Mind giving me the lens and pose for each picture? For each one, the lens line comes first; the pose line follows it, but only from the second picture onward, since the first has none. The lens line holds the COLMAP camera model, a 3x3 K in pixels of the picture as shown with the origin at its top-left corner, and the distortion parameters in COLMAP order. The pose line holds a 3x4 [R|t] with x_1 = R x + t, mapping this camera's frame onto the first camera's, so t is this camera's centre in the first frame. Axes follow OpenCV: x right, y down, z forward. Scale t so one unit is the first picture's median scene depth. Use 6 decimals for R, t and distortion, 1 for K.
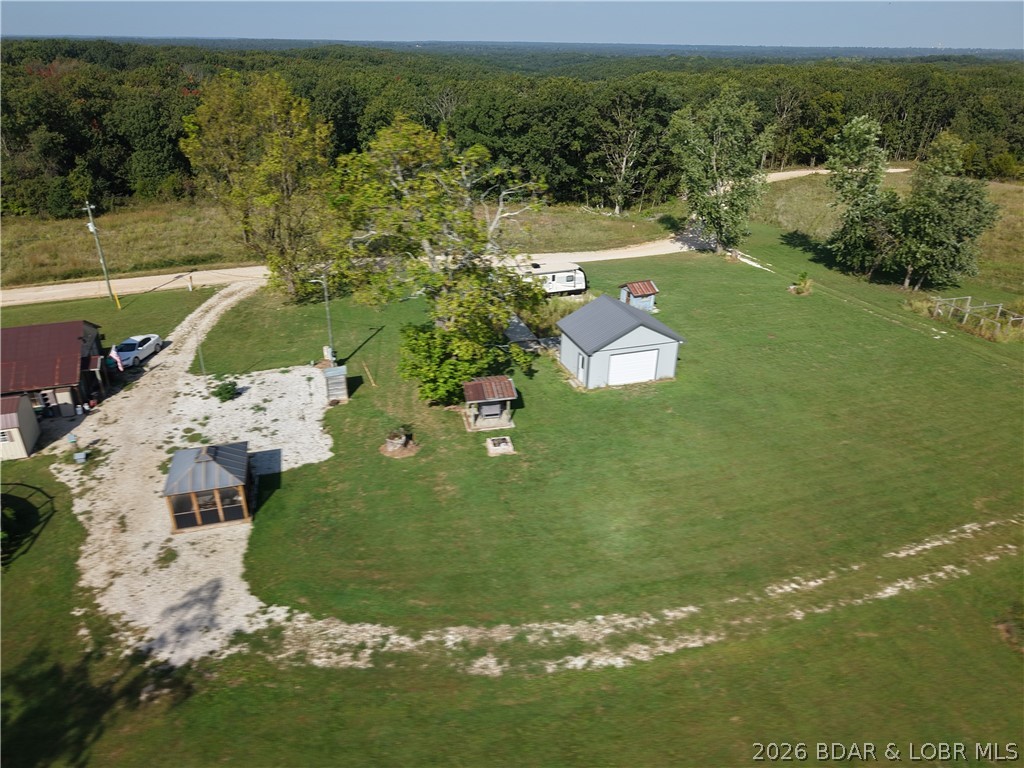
lens RADIAL K [[678.9, 0, 510.9], [0, 678.9, 379.4], [0, 0, 1]] dist [0.027620, -0.027931]
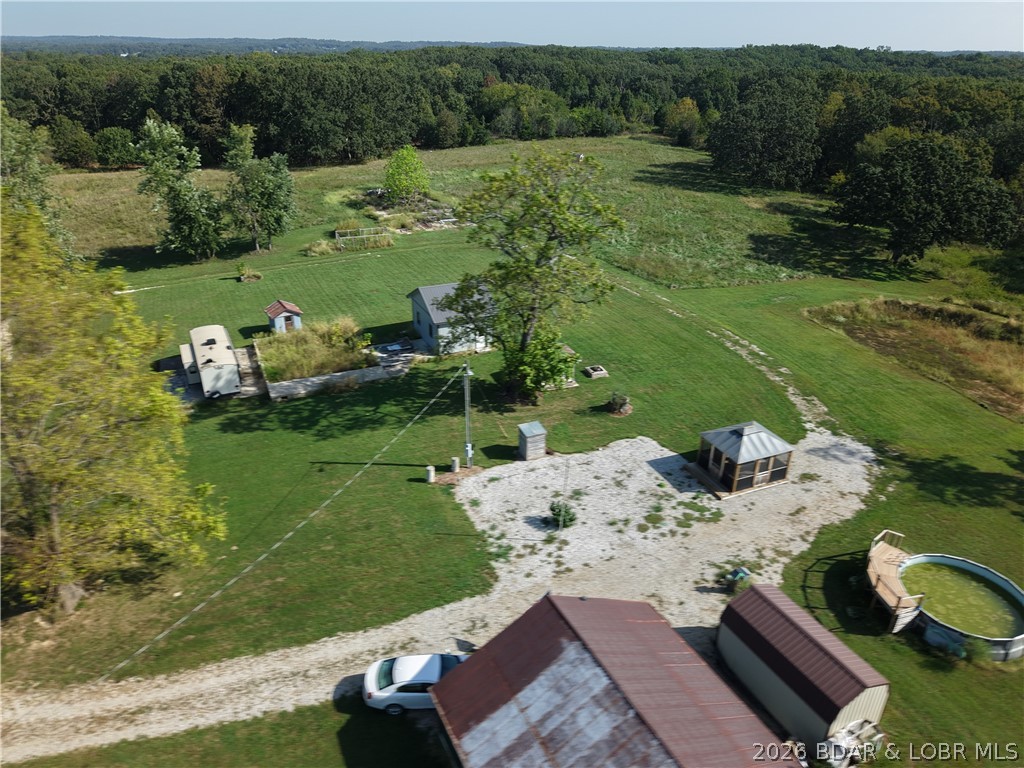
lens RADIAL K [[678.9, 0, 506.9], [0, 678.9, 384.2], [0, 0, 1]] dist [0.027620, -0.027931]
pose [[-0.111413, -0.451517, 0.885279, -1.027479], [0.420789, 0.785593, 0.453630, -0.485528], [-0.900291, 0.423057, 0.102468, 0.888872]]
